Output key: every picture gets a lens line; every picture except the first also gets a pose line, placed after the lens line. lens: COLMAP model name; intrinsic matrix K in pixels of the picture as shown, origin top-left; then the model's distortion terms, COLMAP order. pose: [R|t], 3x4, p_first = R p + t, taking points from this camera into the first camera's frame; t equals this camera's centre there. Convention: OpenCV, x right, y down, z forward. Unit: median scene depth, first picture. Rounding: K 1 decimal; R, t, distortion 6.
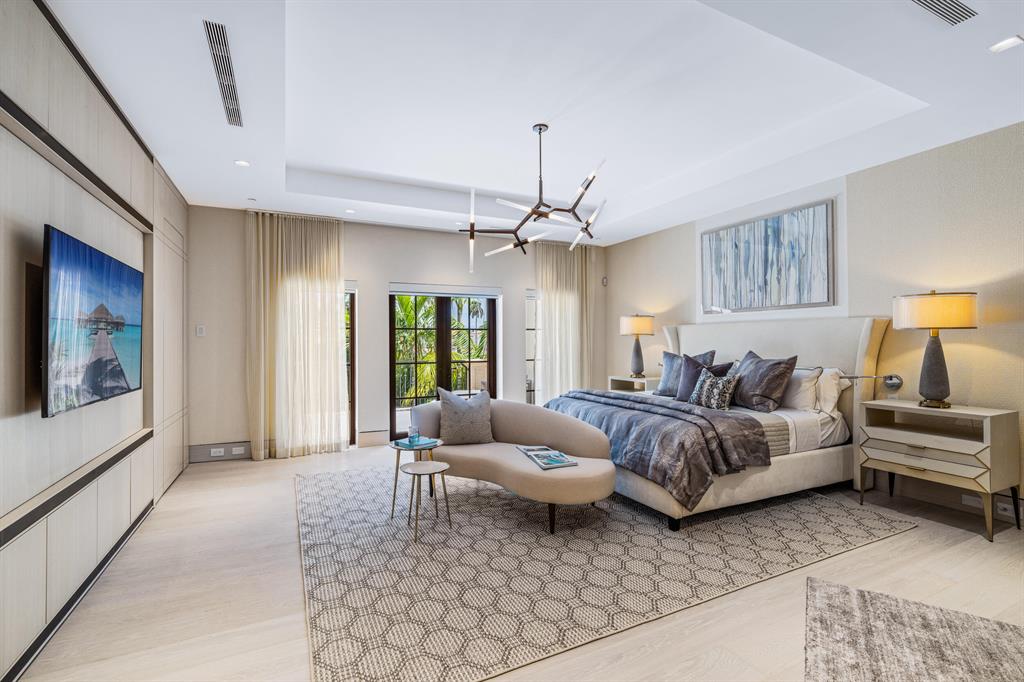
lens RADIAL K [[463.8, 0, 509.3], [0, 463.8, 338.4], [0, 0, 1]] dist [-0.014668, 0.006854]
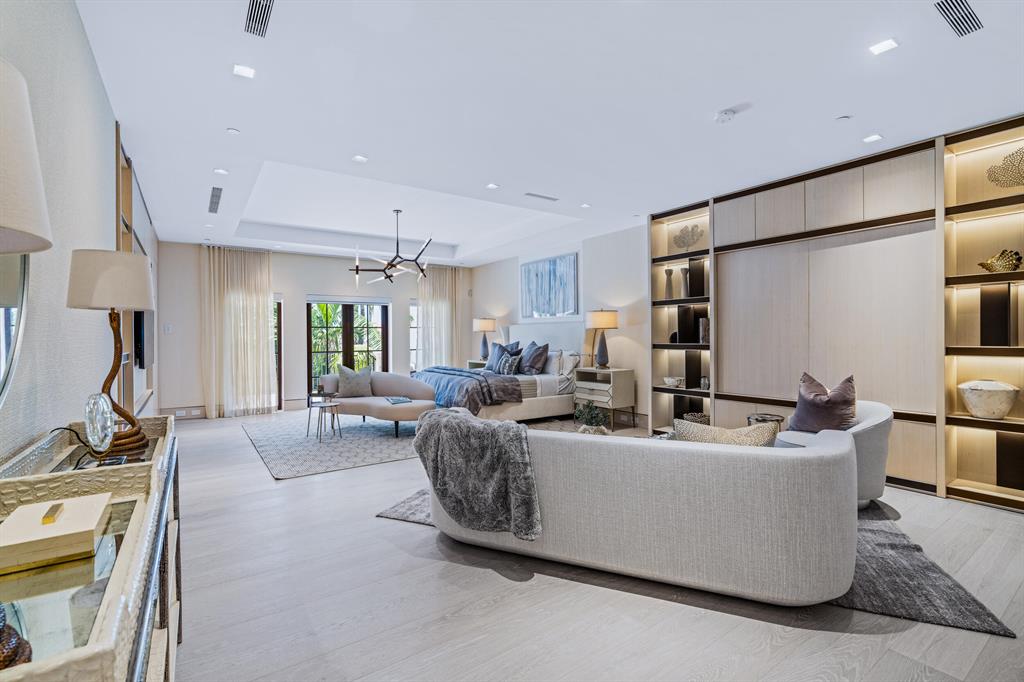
lens RADIAL K [[463.8, 0, 509.3], [0, 463.8, 338.4], [0, 0, 1]] dist [-0.014668, 0.006854]
pose [[0.988682, -0.002356, 0.150010, 0.179067], [0.001137, 0.999966, 0.008209, 0.002896], [-0.150024, -0.007946, 0.988650, -0.626858]]
